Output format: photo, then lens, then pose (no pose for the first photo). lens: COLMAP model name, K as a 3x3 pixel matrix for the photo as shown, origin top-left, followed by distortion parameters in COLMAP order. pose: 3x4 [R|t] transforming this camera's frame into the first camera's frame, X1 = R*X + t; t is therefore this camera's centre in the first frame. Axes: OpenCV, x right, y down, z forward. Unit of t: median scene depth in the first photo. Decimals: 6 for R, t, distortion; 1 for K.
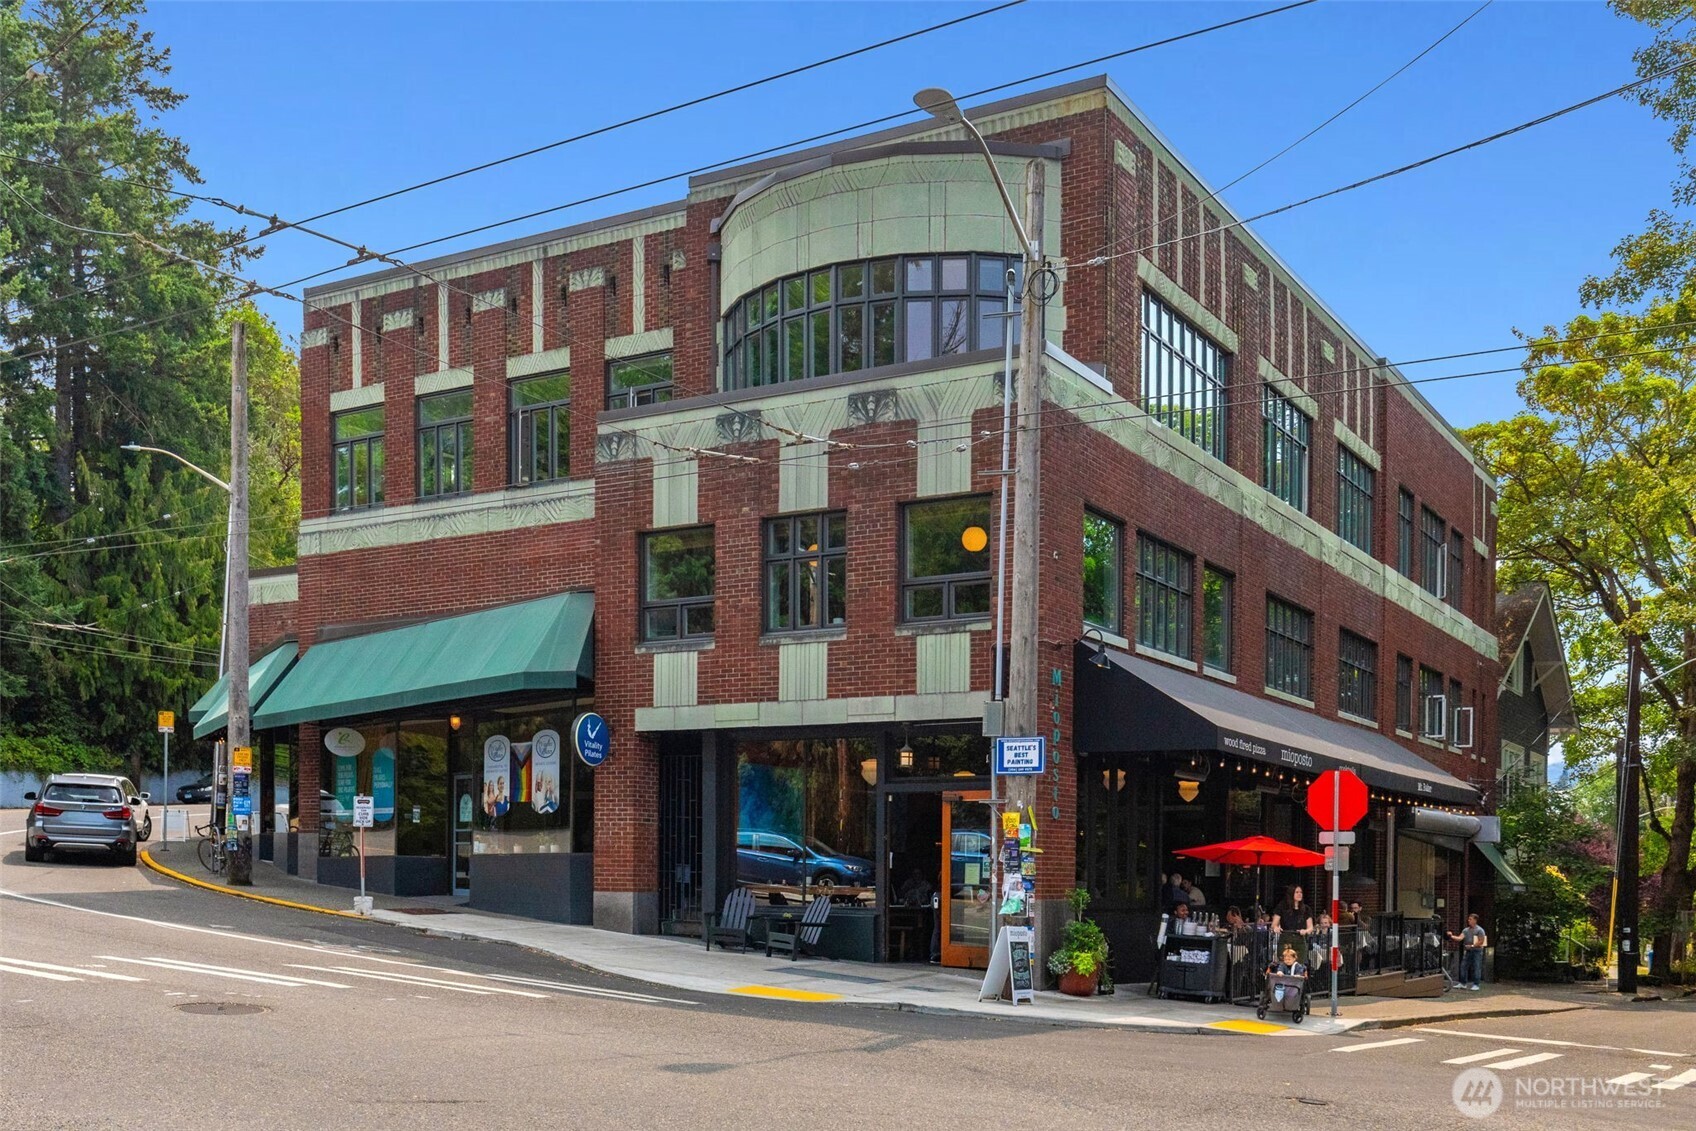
lens RADIAL K [[1740.1, 0, 848.0], [0, 1740.1, 565.5], [0, 0, 1]] dist [-0.000695, -0.028444]
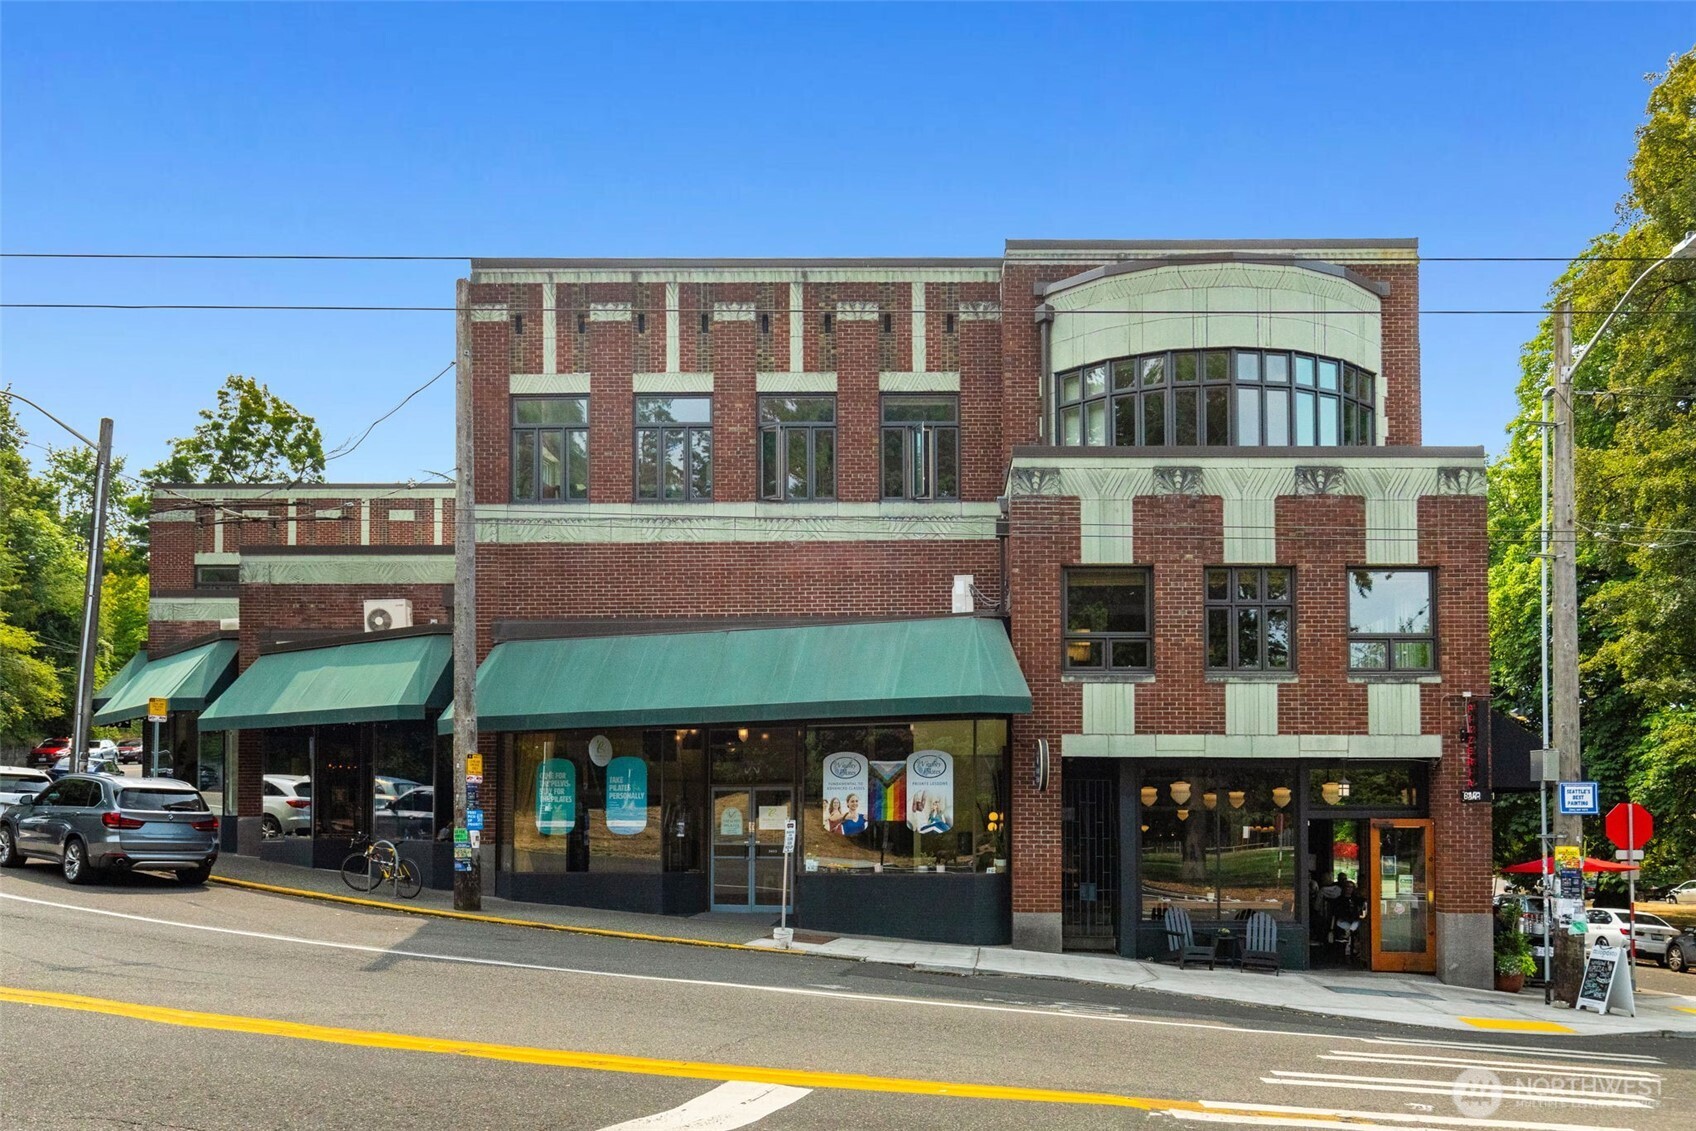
lens RADIAL K [[1245.7, 0, 848.0], [0, 1245.7, 565.5], [0, 0, 1]] dist [0.003316, -0.003608]
pose [[0.857376, 0.091308, 0.506526, -0.617071], [-0.082472, 0.995794, -0.039908, 0.021617], [-0.508040, -0.007559, 0.861301, 0.420849]]
